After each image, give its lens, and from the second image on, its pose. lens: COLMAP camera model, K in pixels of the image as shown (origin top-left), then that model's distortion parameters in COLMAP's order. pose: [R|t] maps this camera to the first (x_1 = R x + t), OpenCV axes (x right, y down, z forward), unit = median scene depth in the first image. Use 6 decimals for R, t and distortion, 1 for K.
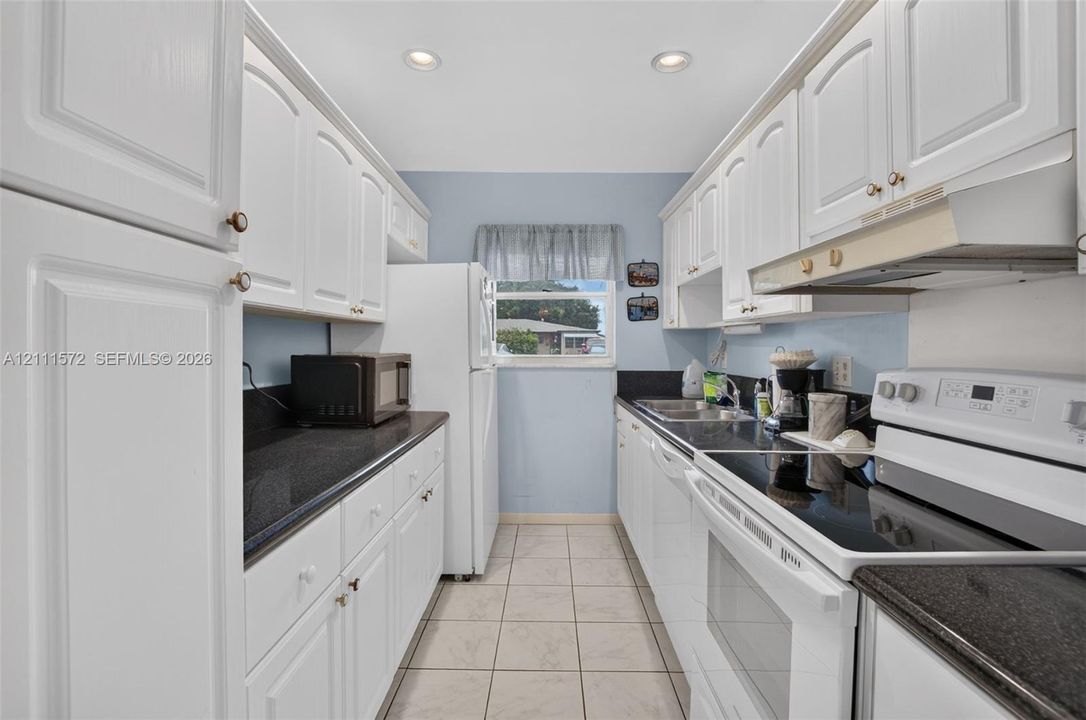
lens RADIAL K [[493.4, 0, 547.5], [0, 493.4, 350.7], [0, 0, 1]] dist [-0.035813, 0.002836]
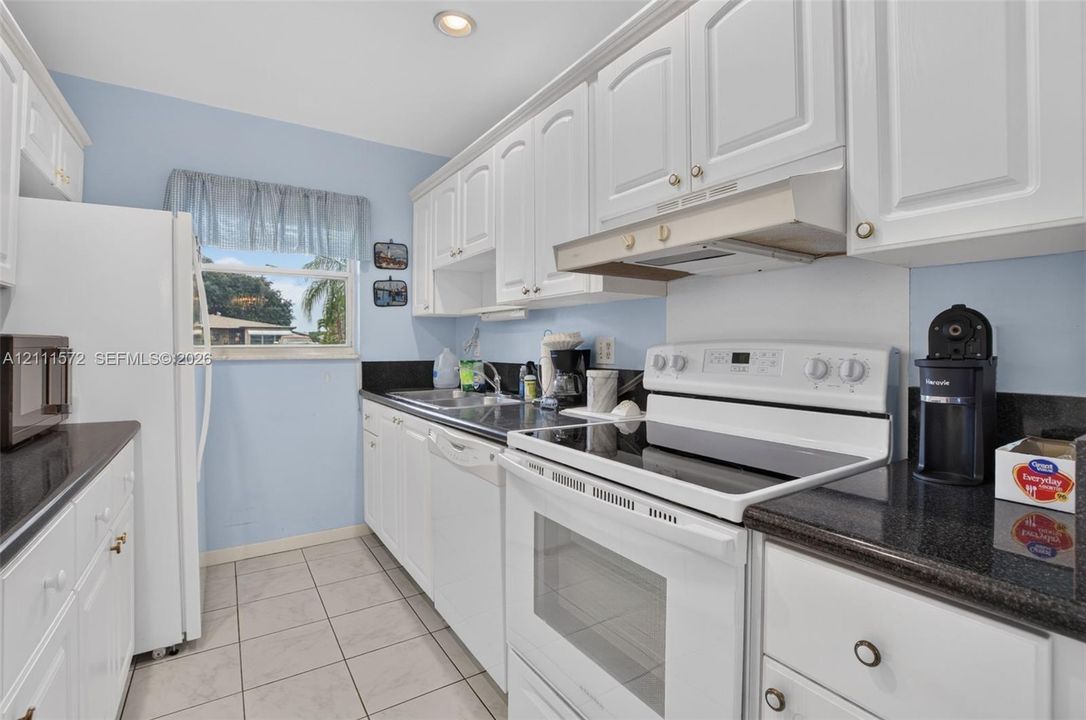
lens RADIAL K [[493.4, 0, 549.6], [0, 493.4, 346.7], [0, 0, 1]] dist [-0.035813, 0.002836]
pose [[0.826229, -0.004408, 0.563317, -0.122804], [0.009236, 0.999941, -0.005721, 0.034511], [-0.563258, 0.009930, 0.826221, 0.129222]]
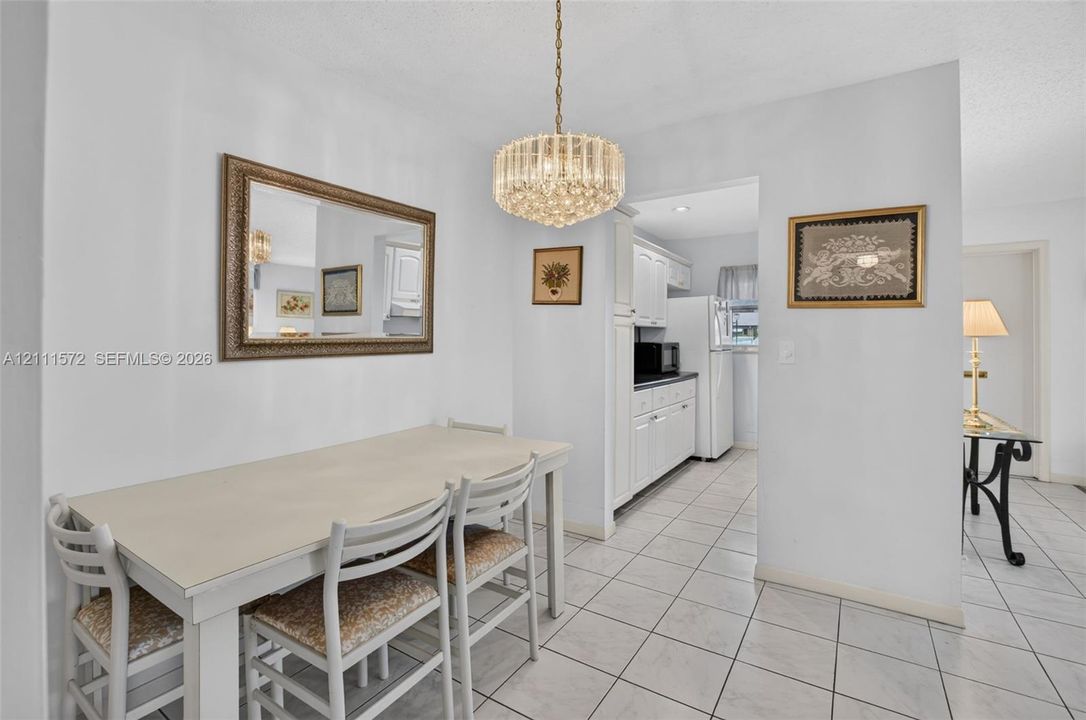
lens RADIAL K [[493.4, 0, 540.8], [0, 493.4, 344.0], [0, 0, 1]] dist [-0.035813, 0.002836]
pose [[0.837089, -0.003785, -0.547053, 0.412010], [-0.000056, 0.999975, -0.007003, 0.031031], [0.547066, 0.005893, 0.837069, -1.170237]]
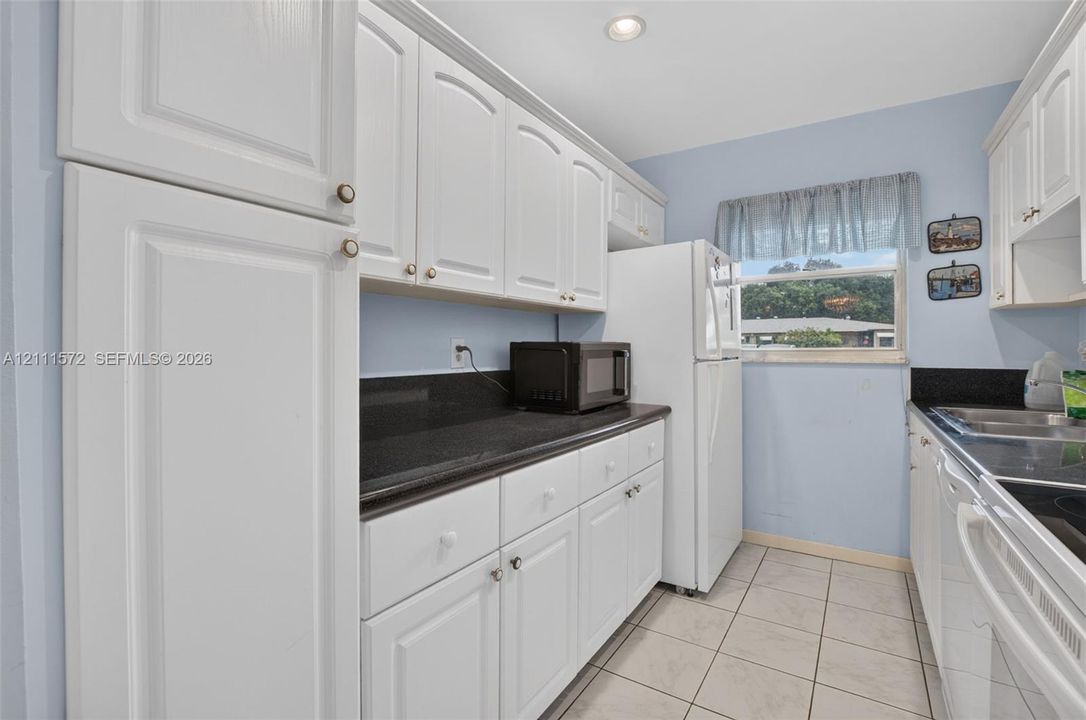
lens RADIAL K [[493.4, 0, 537.8], [0, 493.4, 354.5], [0, 0, 1]] dist [-0.035813, 0.002836]
pose [[0.832233, 0.000833, -0.554425, 0.121612], [-0.001762, 0.999998, -0.001143, 0.035335], [0.554423, 0.001927, 0.832233, 0.120763]]
